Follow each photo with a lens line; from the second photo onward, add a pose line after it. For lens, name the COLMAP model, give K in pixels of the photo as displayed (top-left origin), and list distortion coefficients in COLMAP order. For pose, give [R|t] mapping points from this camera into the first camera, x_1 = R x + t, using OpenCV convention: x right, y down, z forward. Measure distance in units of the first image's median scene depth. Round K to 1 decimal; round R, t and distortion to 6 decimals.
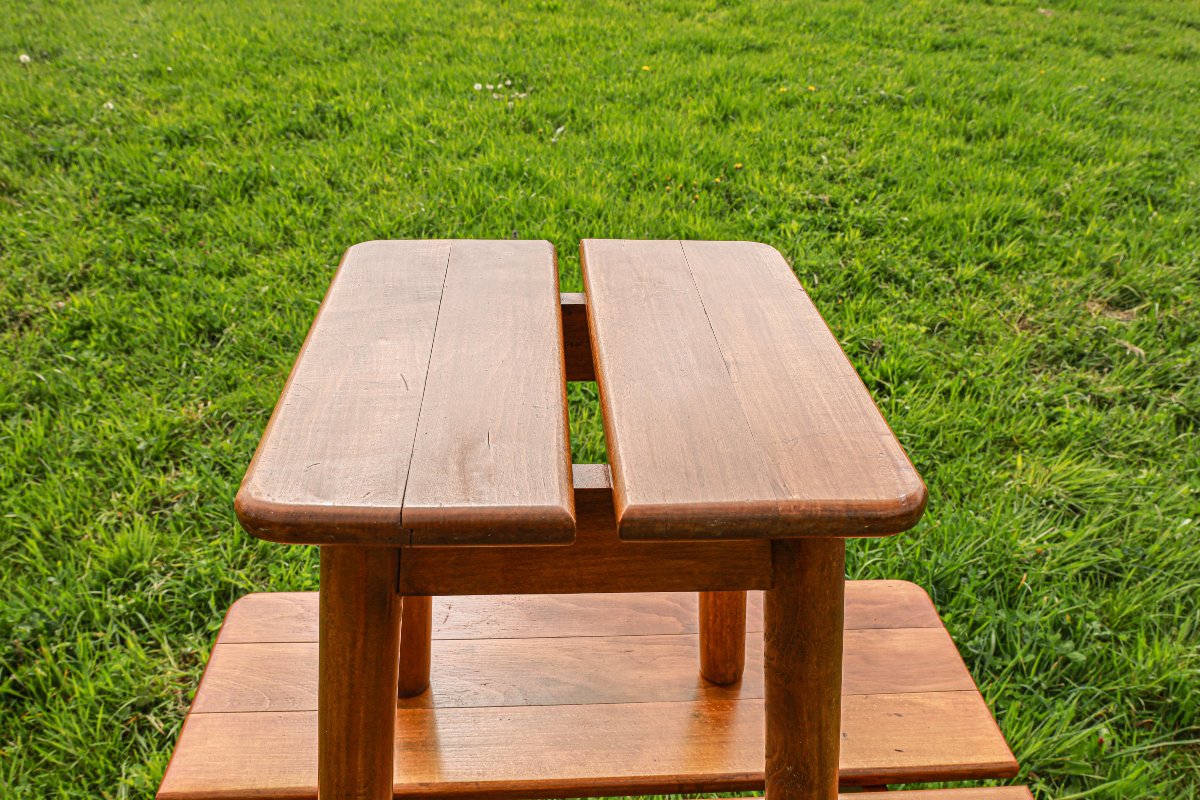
lens RADIAL K [[984.9, 0, 607.2], [0, 984.9, 398.3], [0, 0, 1]] dist [-0.013267, 0.004453]
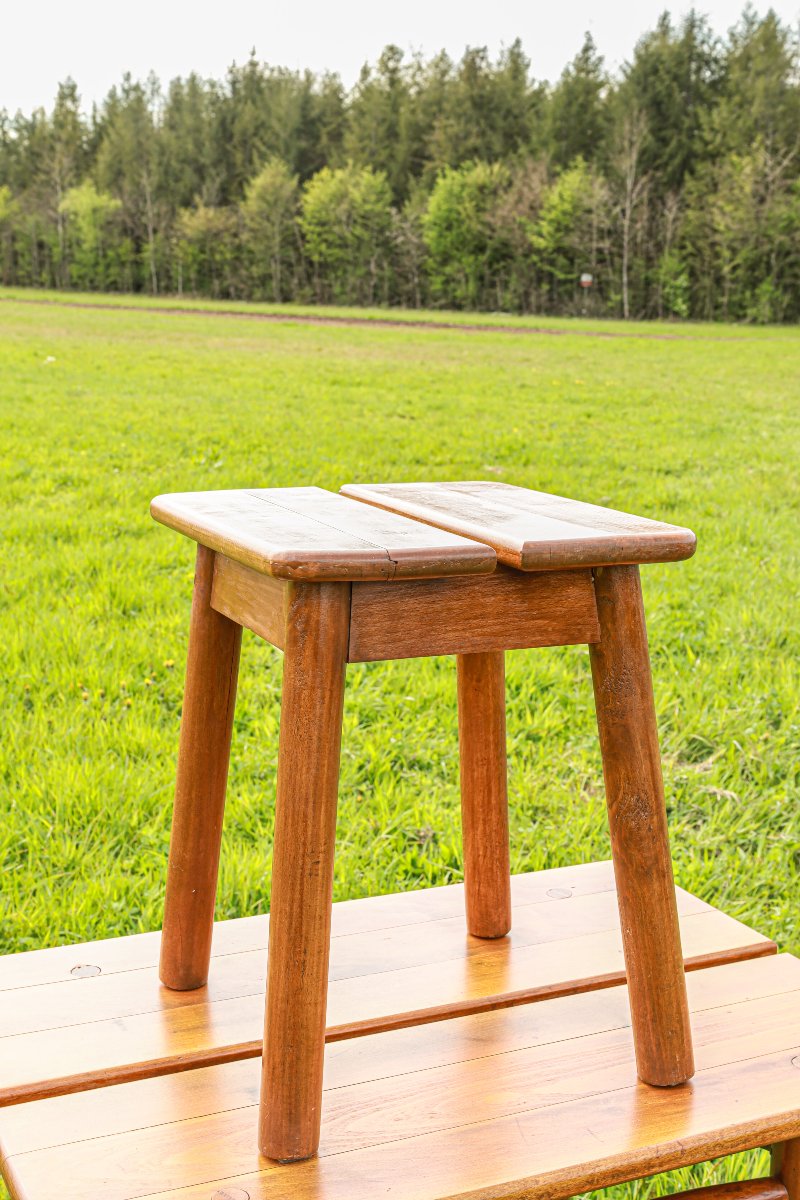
lens RADIAL K [[1602.6, 0, 400.0], [0, 1602.6, 600.0], [0, 0, 1]] dist [0.011117, -0.015804]
pose [[0.937182, -0.085916, 0.338095, -0.110406], [0.189182, 0.939471, -0.285666, 0.094676], [-0.293087, 0.331682, 0.896709, -0.121271]]
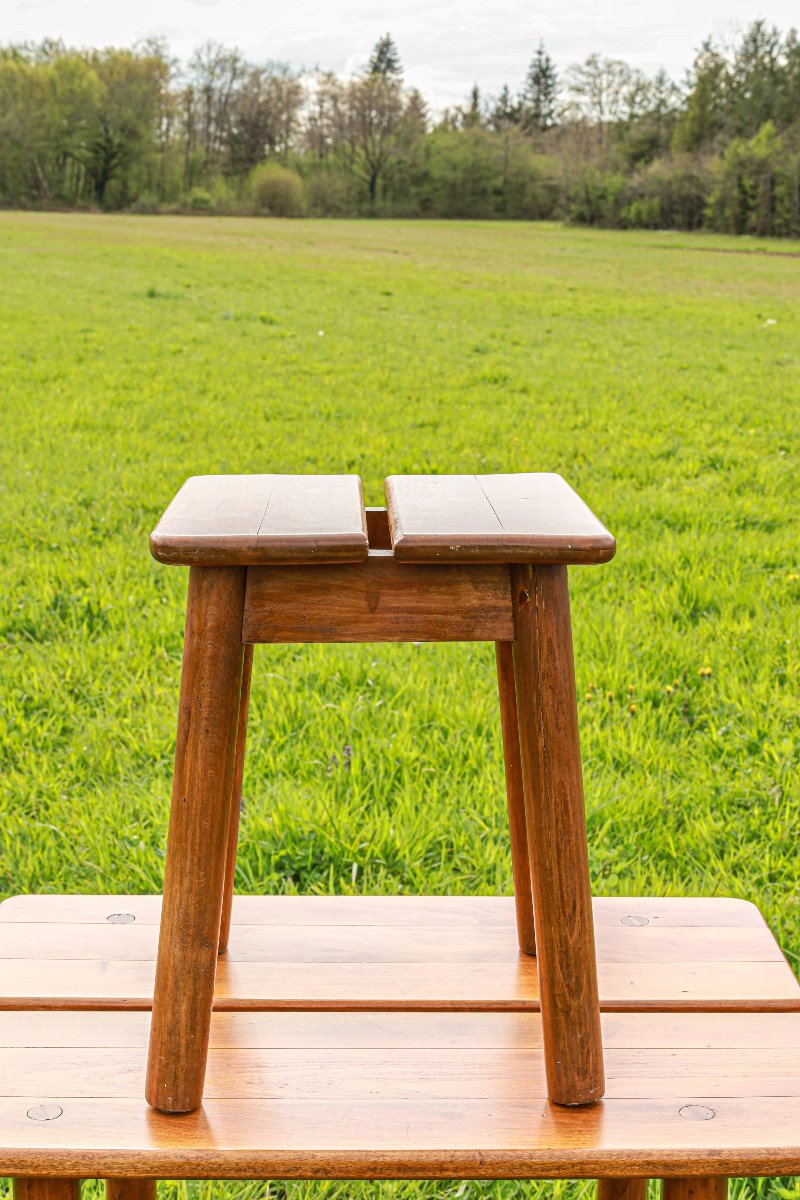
lens RADIAL K [[1877.4, 0, 400.0], [0, 1877.4, 600.0], [0, 0, 1]] dist [0.004613, -0.035647]
pose [[0.996860, -0.013223, -0.078079, 0.035547], [-0.012902, 0.945664, -0.324890, 0.128233], [0.078132, 0.324877, 0.942523, -0.188477]]
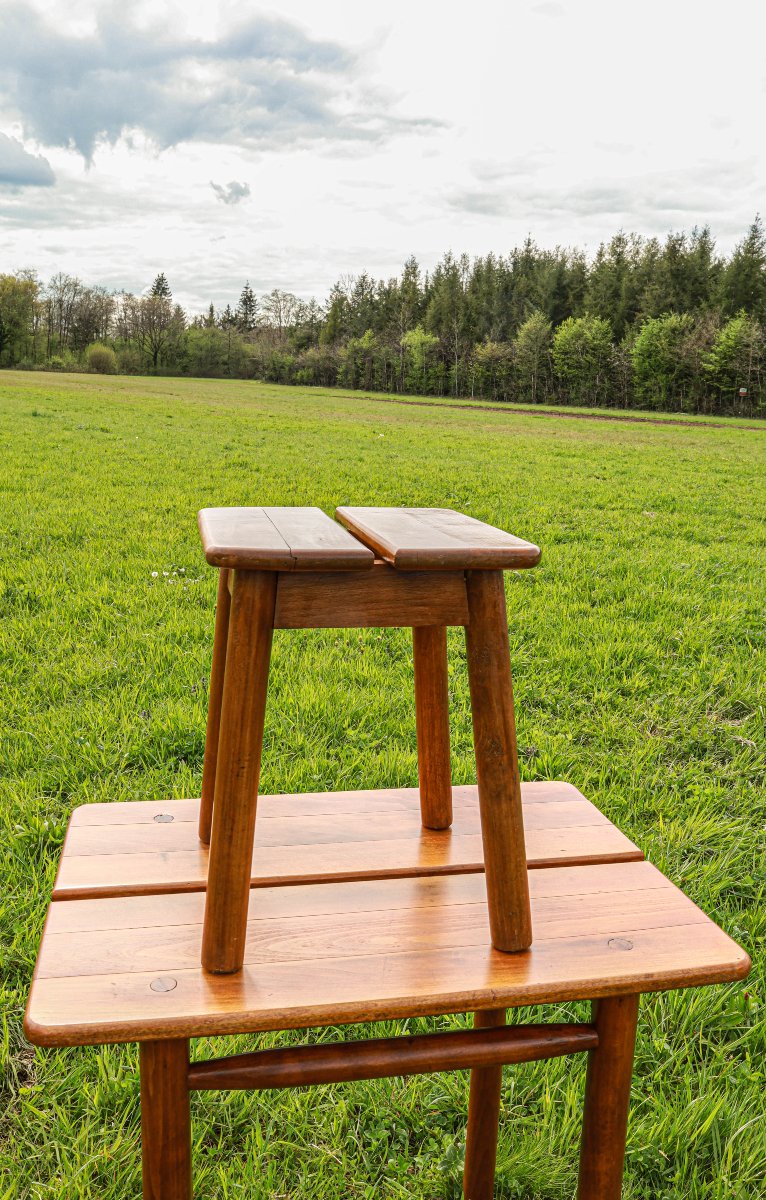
lens RADIAL K [[1010.0, 0, 366.4], [0, 1010.0, 602.2], [0, 0, 1]] dist [-0.005338, -0.010368]
pose [[0.993336, -0.029149, 0.111511, -0.031919], [0.062050, 0.950566, -0.304260, 0.095834], [-0.097130, 0.309151, 0.946040, -0.107949]]
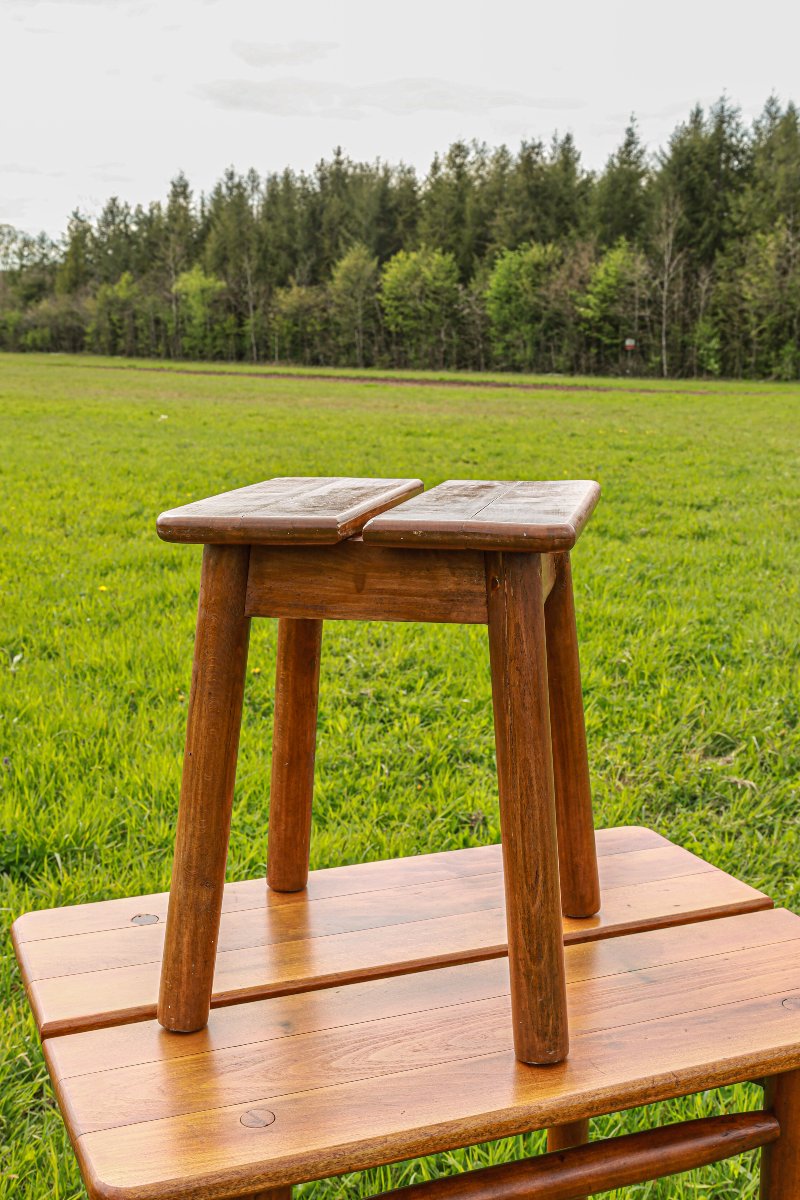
lens RADIAL K [[1394.8, 0, 398.5], [0, 1394.8, 604.3], [0, 0, 1]] dist [0.005435, -0.001742]
pose [[0.952608, -0.085880, 0.291826, -0.097094], [0.178950, 0.933978, -0.309292, 0.102251], [-0.245997, 0.346856, 0.905083, -0.109681]]
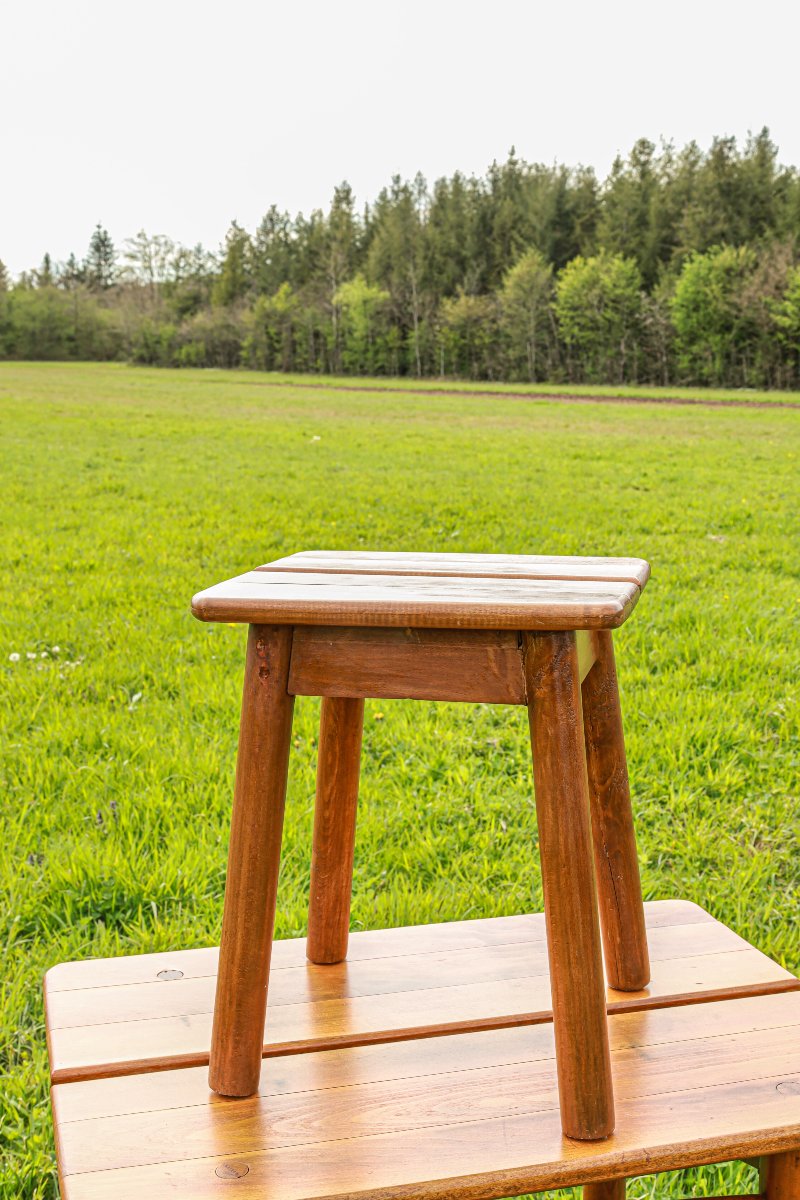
lens RADIAL K [[1511.8, 0, 395.5], [0, 1511.8, 600.3], [0, 0, 1]] dist [0.008513, 0.001360]
pose [[0.981433, -0.066276, 0.179990, -0.069984], [0.126875, 0.928091, -0.350070, 0.110517], [-0.143846, 0.366407, 0.919268, -0.151406]]
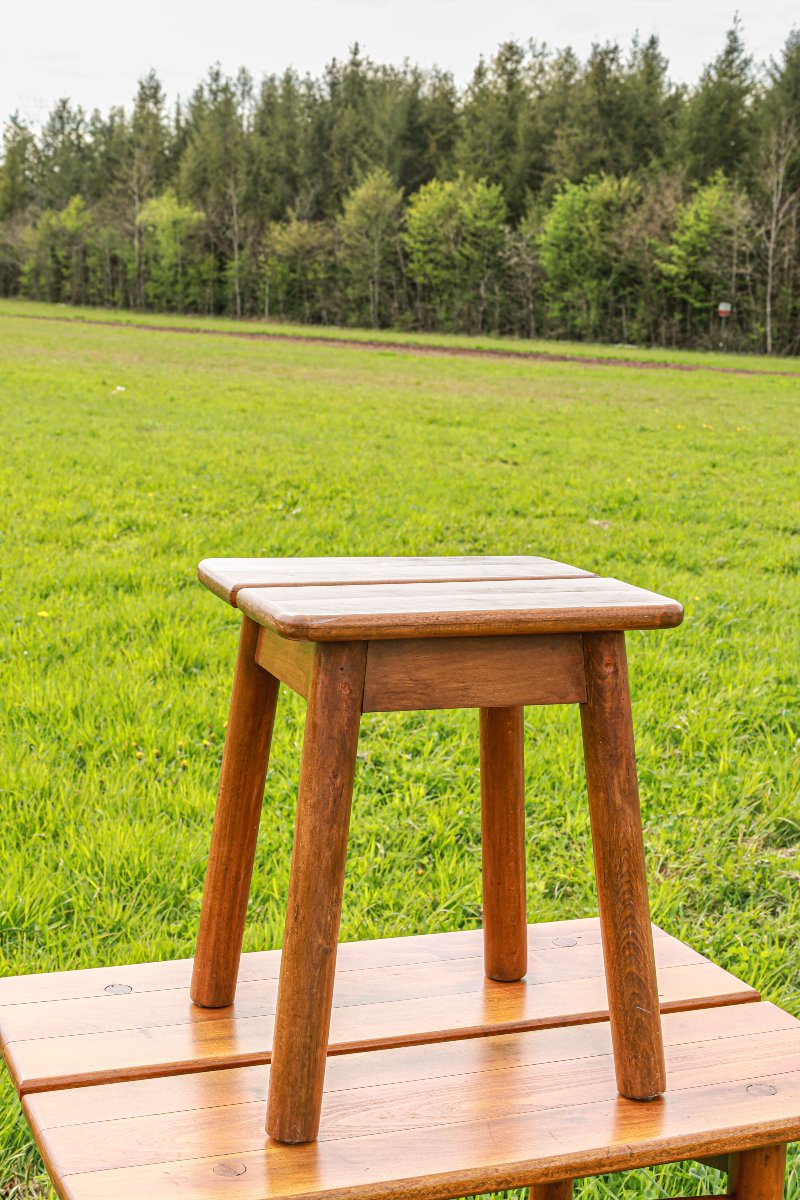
lens RADIAL K [[1823.6, 0, 398.0], [0, 1823.6, 595.6], [0, 0, 1]] dist [-0.001770, 0.021376]
pose [[0.957521, -0.047778, 0.284377, -0.118878], [0.144858, 0.932412, -0.331095, 0.124249], [-0.249338, 0.358224, 0.899725, -0.204659]]
